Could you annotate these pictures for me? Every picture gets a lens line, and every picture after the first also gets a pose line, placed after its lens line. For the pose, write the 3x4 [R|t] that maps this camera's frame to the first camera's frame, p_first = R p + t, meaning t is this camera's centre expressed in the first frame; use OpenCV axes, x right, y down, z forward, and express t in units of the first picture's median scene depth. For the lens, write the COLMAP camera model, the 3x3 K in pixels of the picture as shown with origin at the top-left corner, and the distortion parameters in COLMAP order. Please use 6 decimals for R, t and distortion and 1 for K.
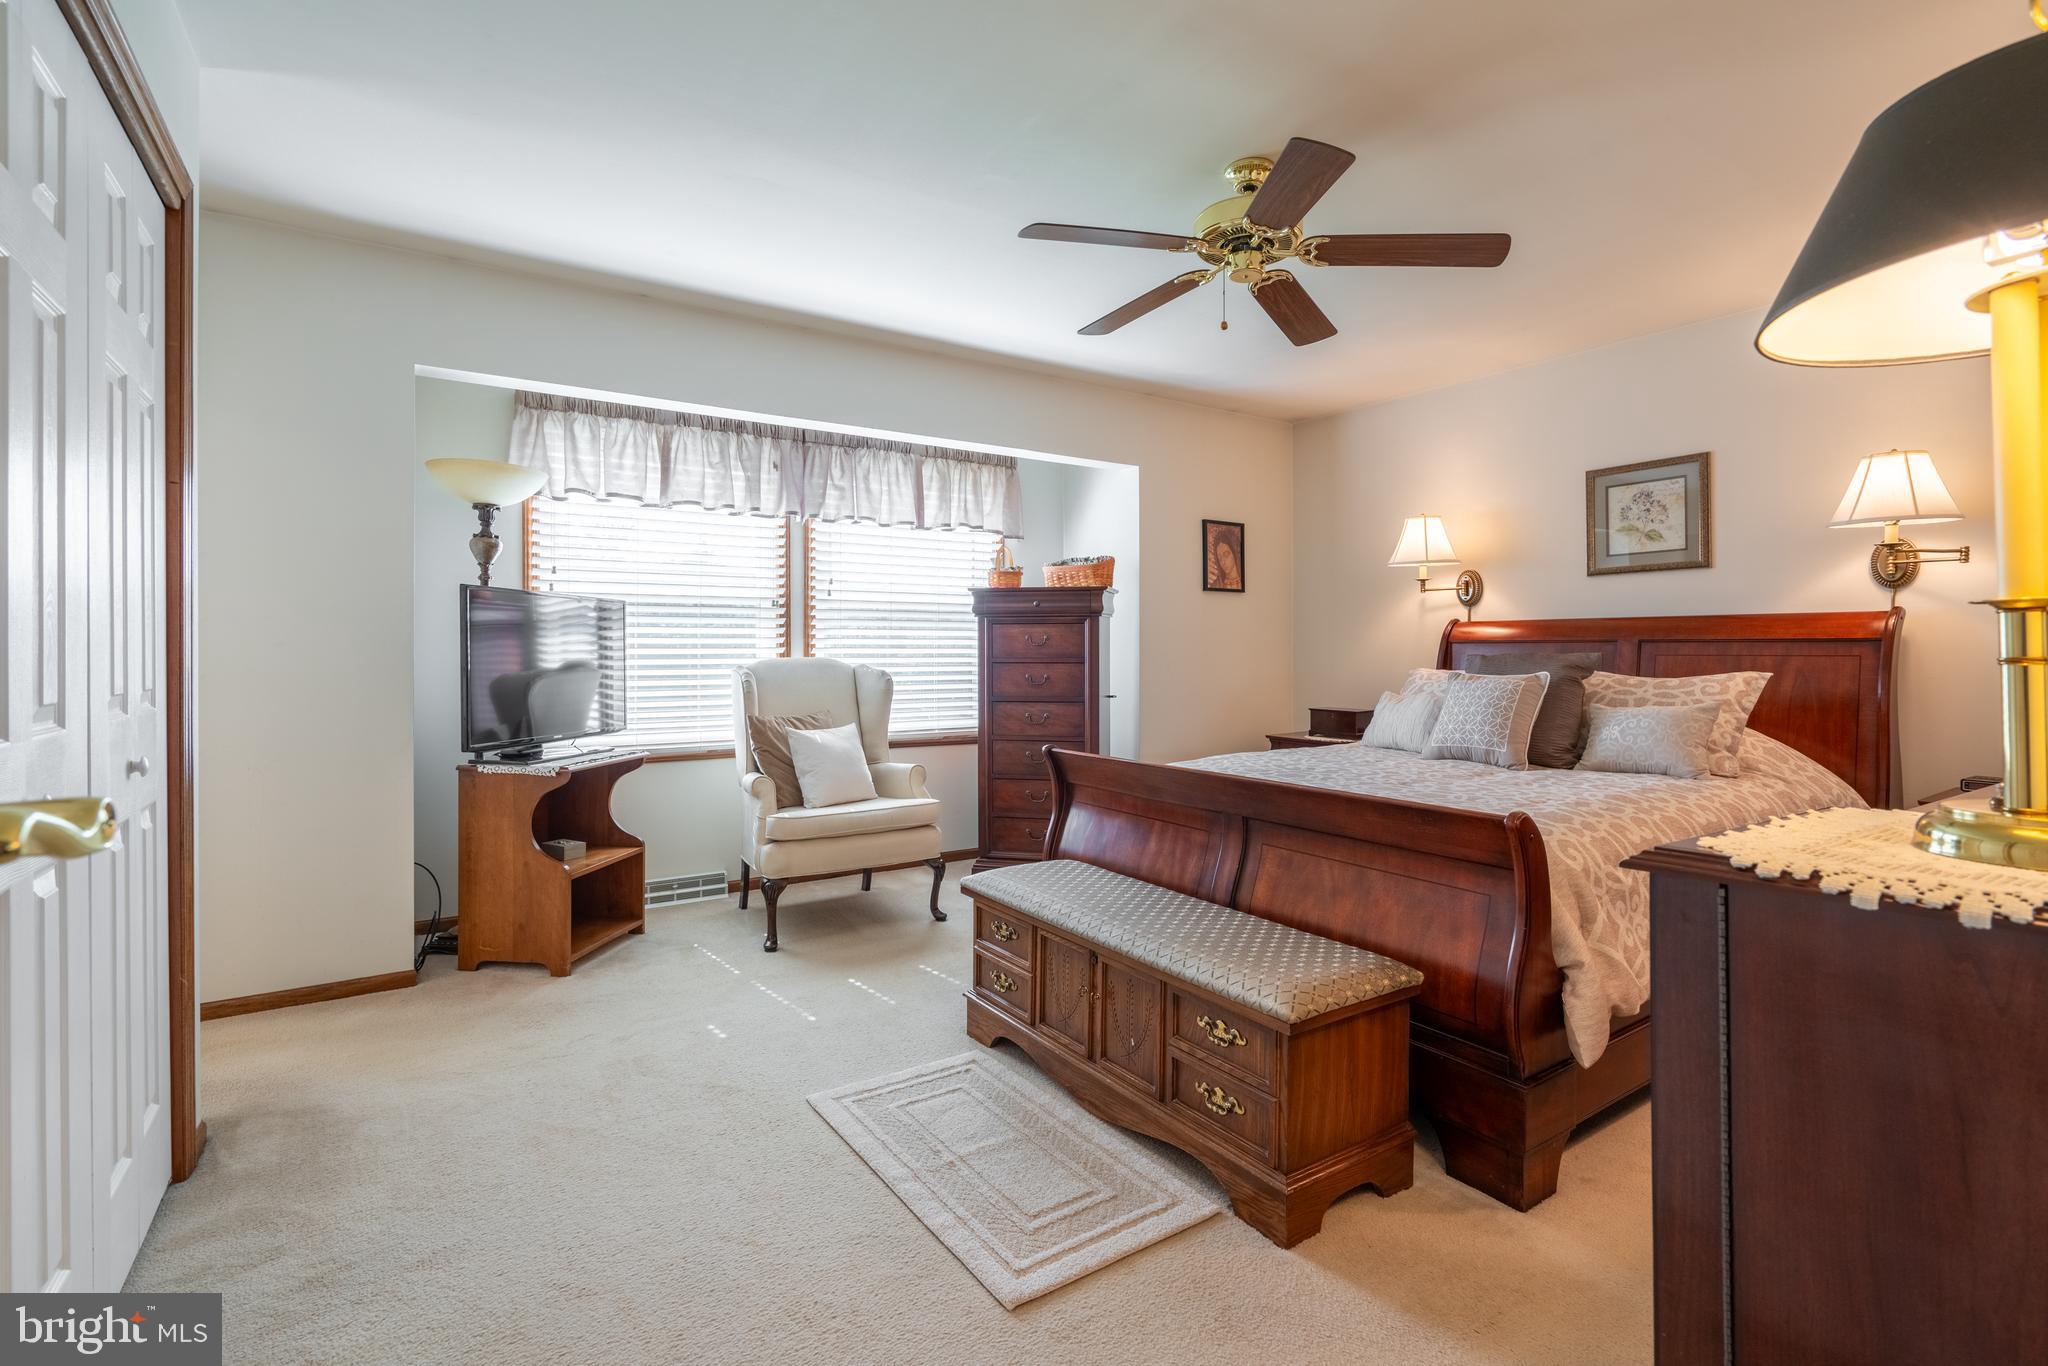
lens RADIAL K [[945.6, 0, 1013.8], [0, 945.6, 663.7], [0, 0, 1]] dist [-0.003753, 0.001133]
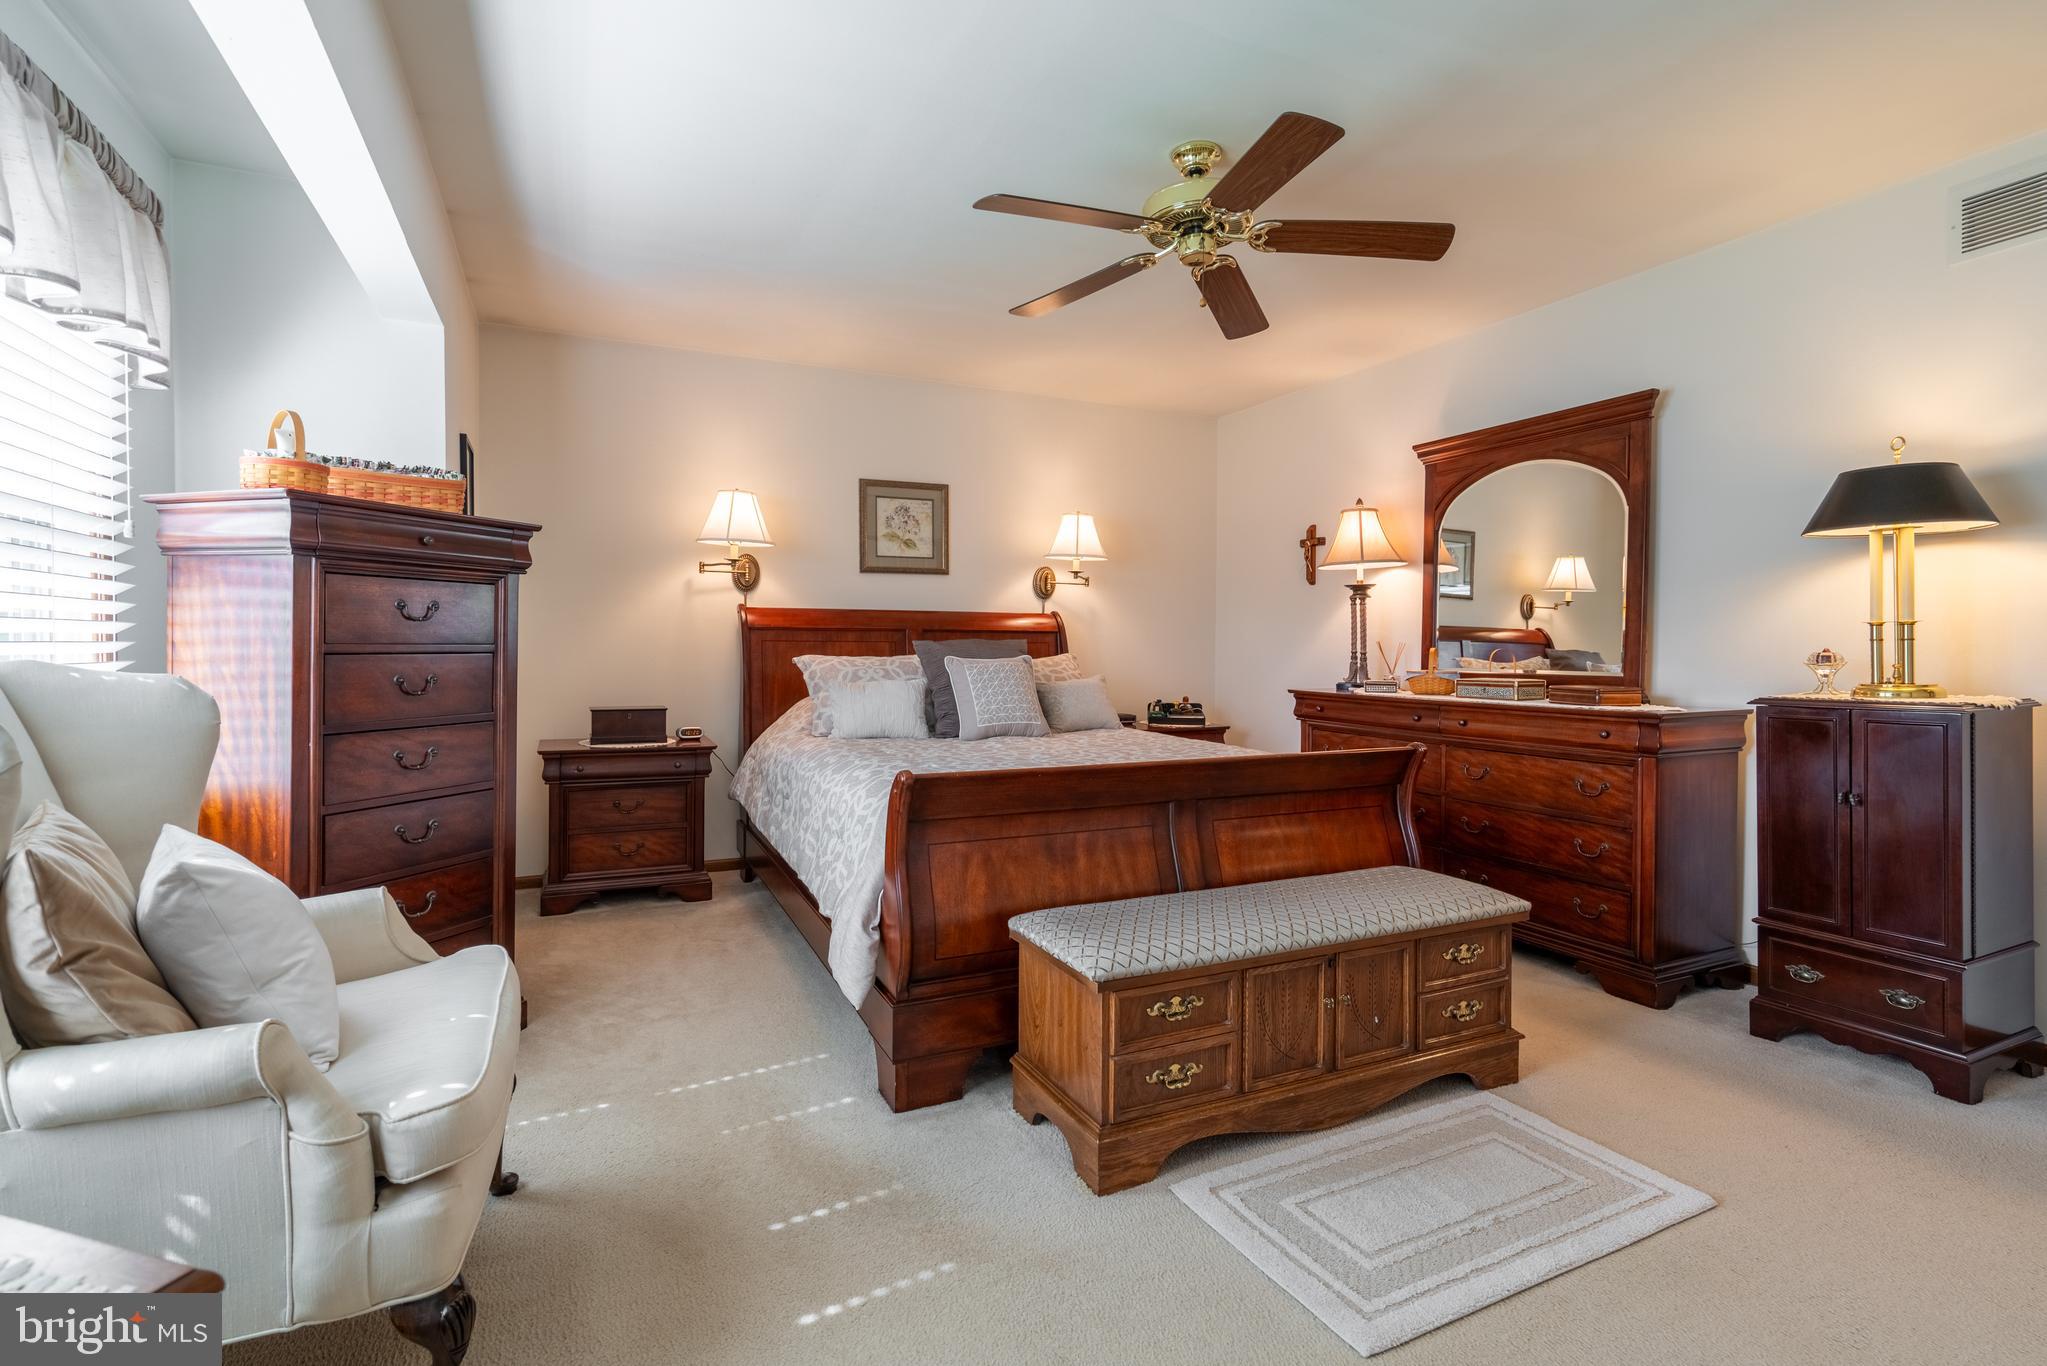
lens RADIAL K [[945.1, 0, 1013.1], [0, 945.1, 670.2], [0, 0, 1]] dist [-0.003753, 0.001133]
pose [[0.149694, -0.026006, 0.988390, -0.513548], [0.011550, 0.999632, 0.024552, -0.001108], [-0.988665, 0.007740, 0.149940, 0.686804]]
